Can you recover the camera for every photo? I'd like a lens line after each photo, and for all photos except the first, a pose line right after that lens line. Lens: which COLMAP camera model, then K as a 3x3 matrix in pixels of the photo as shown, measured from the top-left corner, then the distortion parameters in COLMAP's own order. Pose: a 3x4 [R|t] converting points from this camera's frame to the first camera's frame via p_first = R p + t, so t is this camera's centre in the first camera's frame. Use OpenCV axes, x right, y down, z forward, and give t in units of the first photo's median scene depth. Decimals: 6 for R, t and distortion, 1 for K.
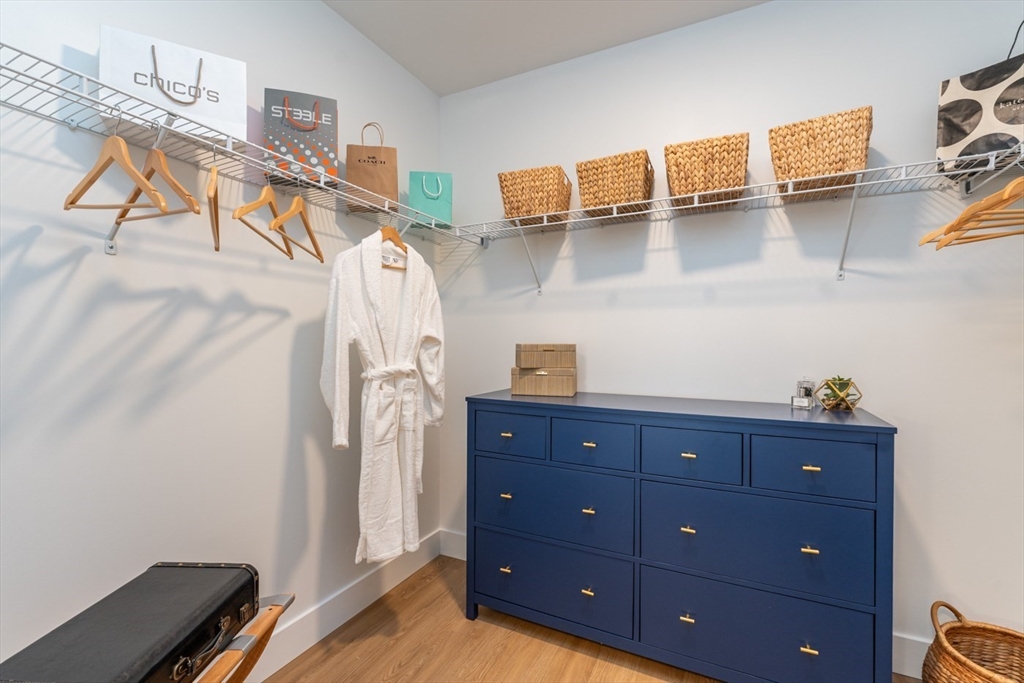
lens RADIAL K [[454.2, 0, 509.0], [0, 454.2, 347.4], [0, 0, 1]] dist [-0.002580, -0.000319]
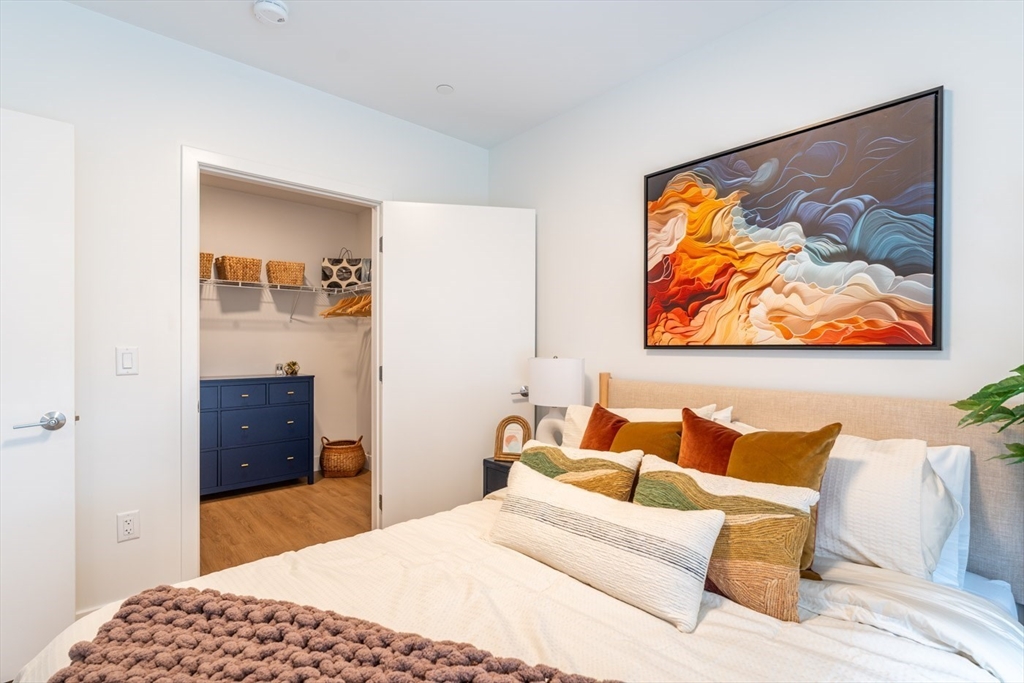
lens RADIAL K [[454.2, 0, 509.7], [0, 454.2, 348.6], [0, 0, 1]] dist [-0.002580, -0.000319]
pose [[0.348463, -0.005061, 0.937309, -1.302211], [0.006272, 0.999976, 0.003068, -0.007051], [-0.937302, 0.004809, 0.348486, -1.090288]]
